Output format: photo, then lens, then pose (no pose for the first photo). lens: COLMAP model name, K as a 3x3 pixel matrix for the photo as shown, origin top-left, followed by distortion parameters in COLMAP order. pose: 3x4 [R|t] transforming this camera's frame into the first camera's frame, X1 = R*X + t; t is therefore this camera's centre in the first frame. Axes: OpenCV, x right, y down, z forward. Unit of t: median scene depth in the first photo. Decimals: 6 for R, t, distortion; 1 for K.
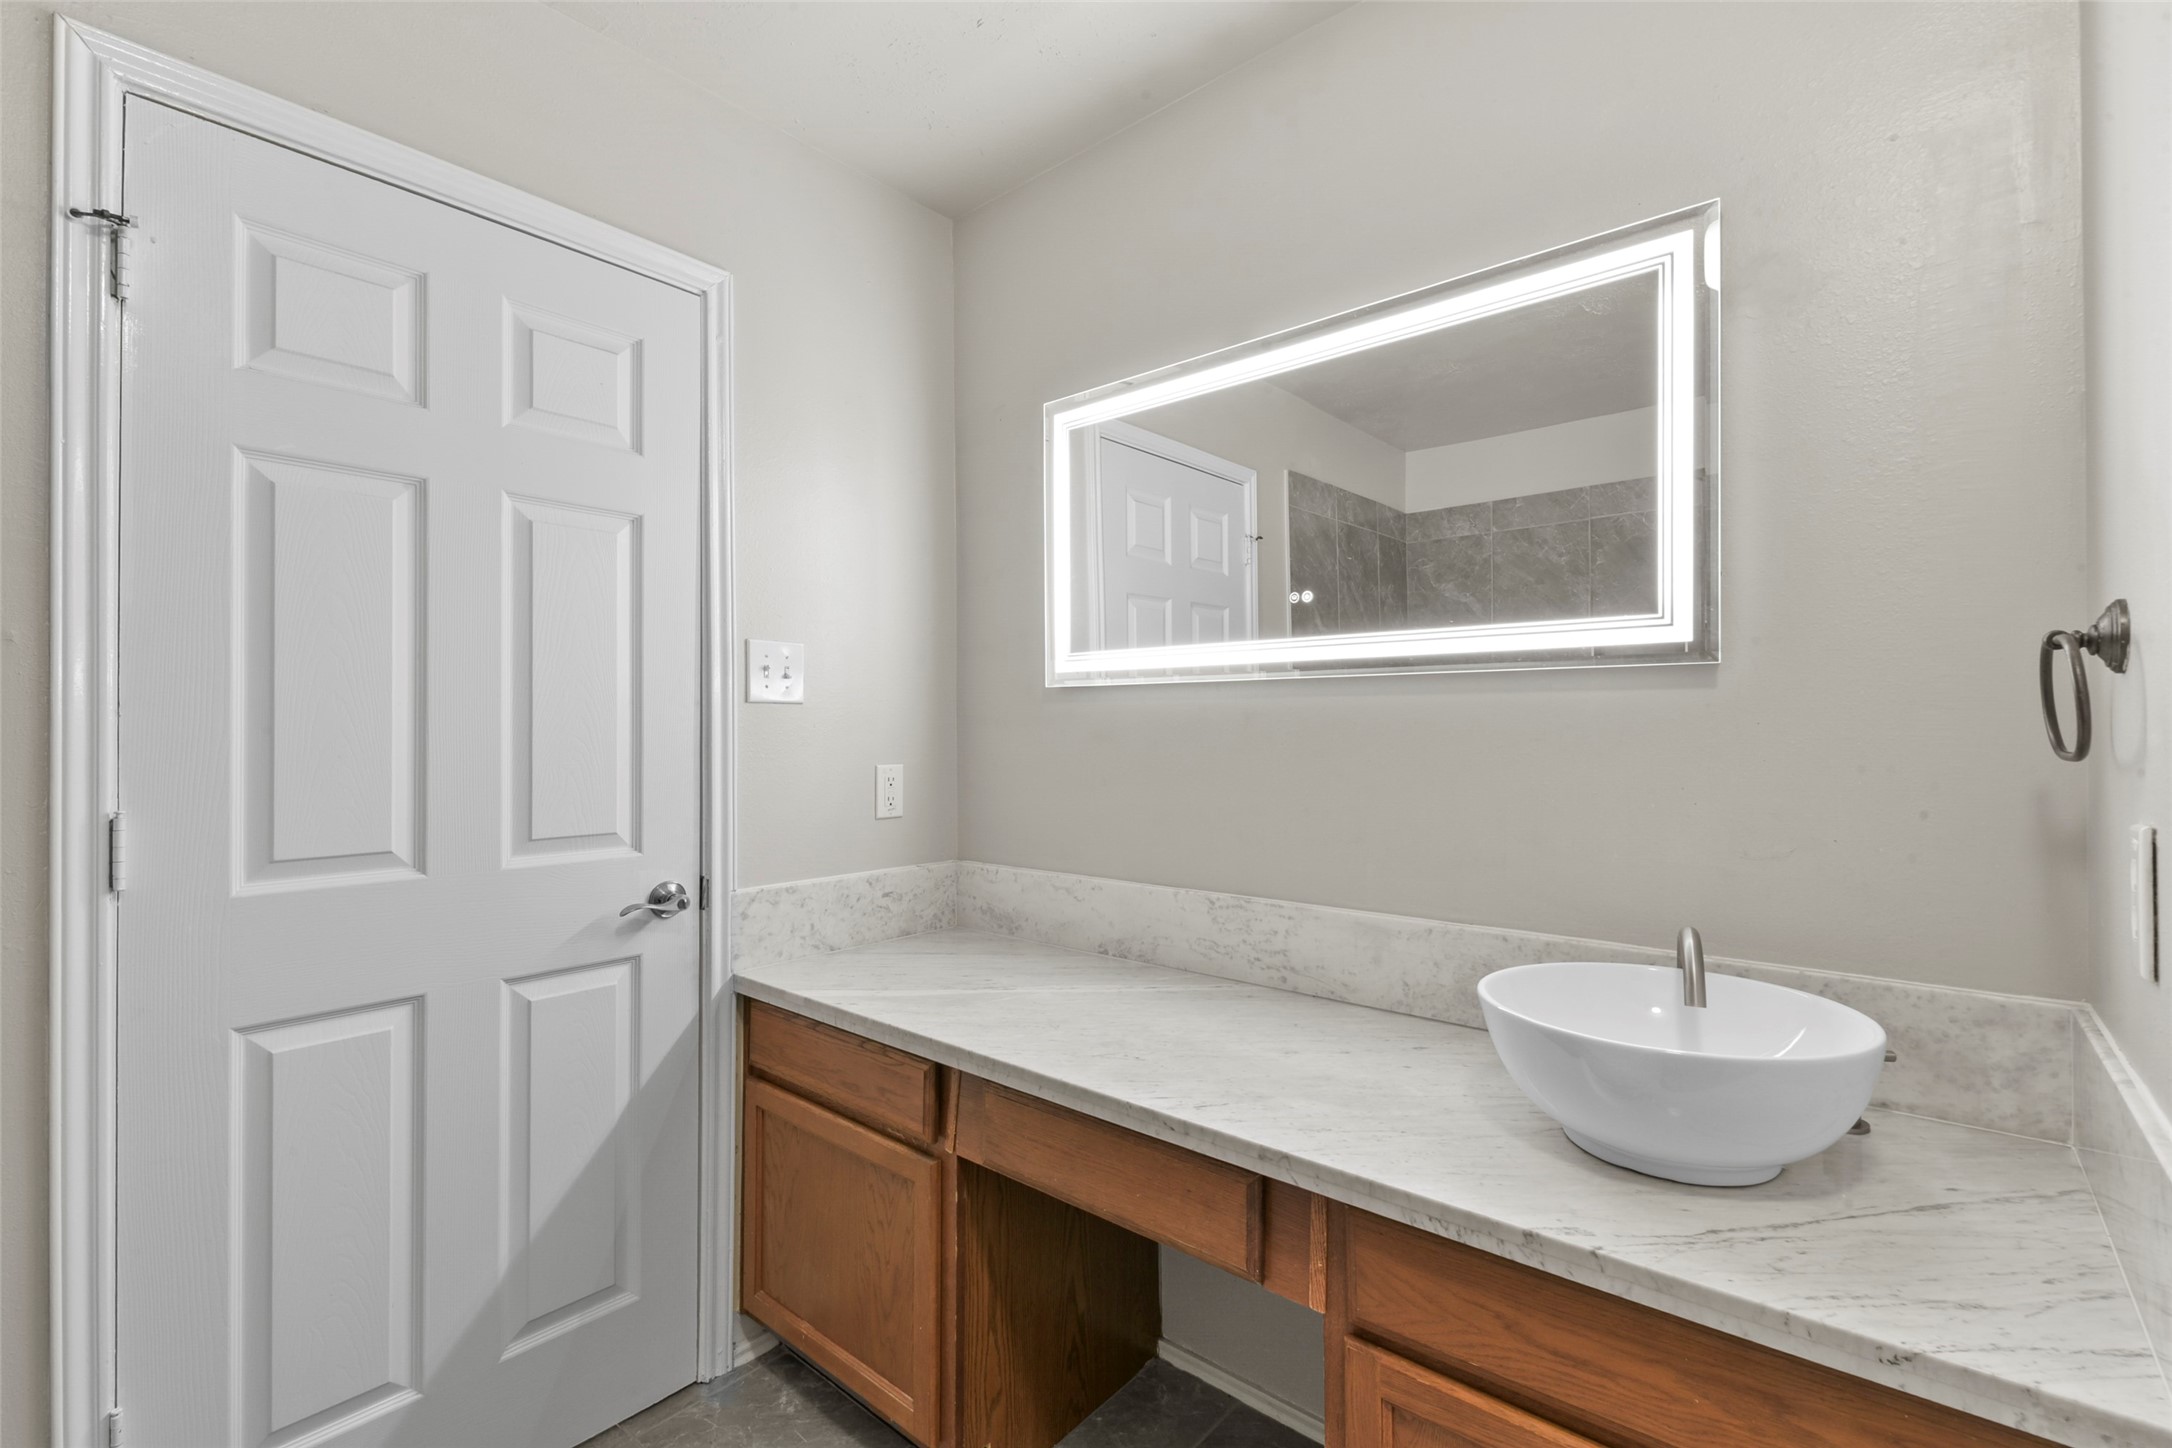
lens RADIAL K [[967.3, 0, 1073.8], [0, 967.3, 714.0], [0, 0, 1]] dist [-0.000993, -0.008628]
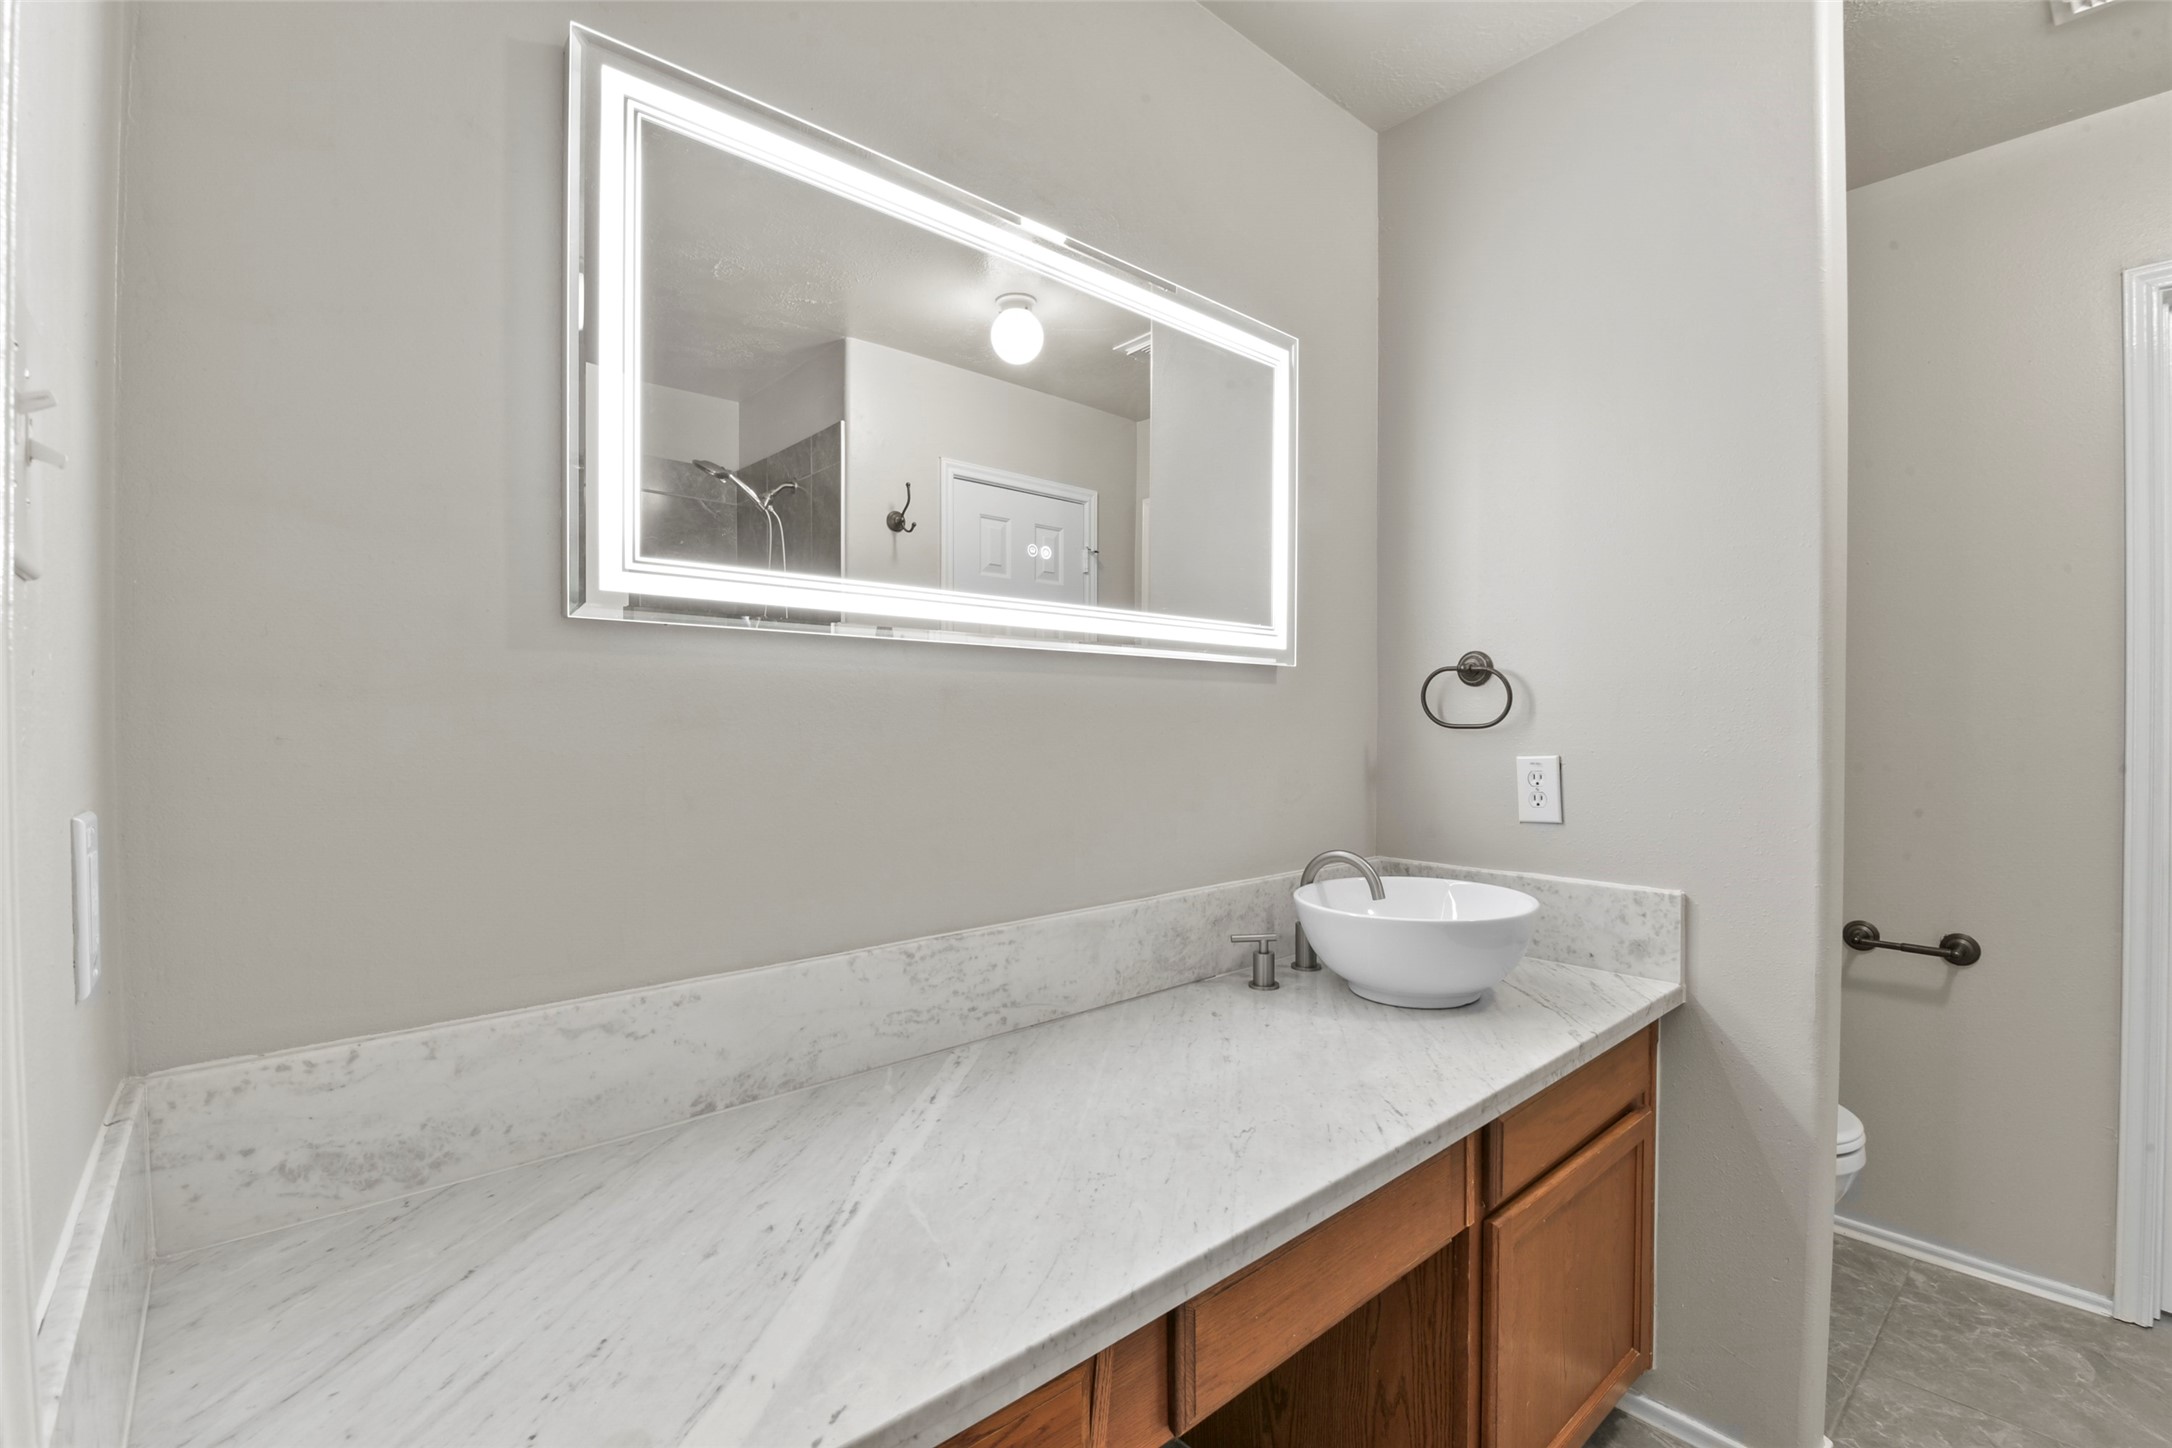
lens RADIAL K [[967.3, 0, 1085.1], [0, 967.3, 737.2], [0, 0, 1]] dist [-0.000993, -0.008628]
pose [[0.113031, -0.011159, 0.993529, -0.561317], [-0.010693, 0.999865, 0.012447, 0.026549], [-0.993534, -0.012031, 0.112896, 0.824762]]
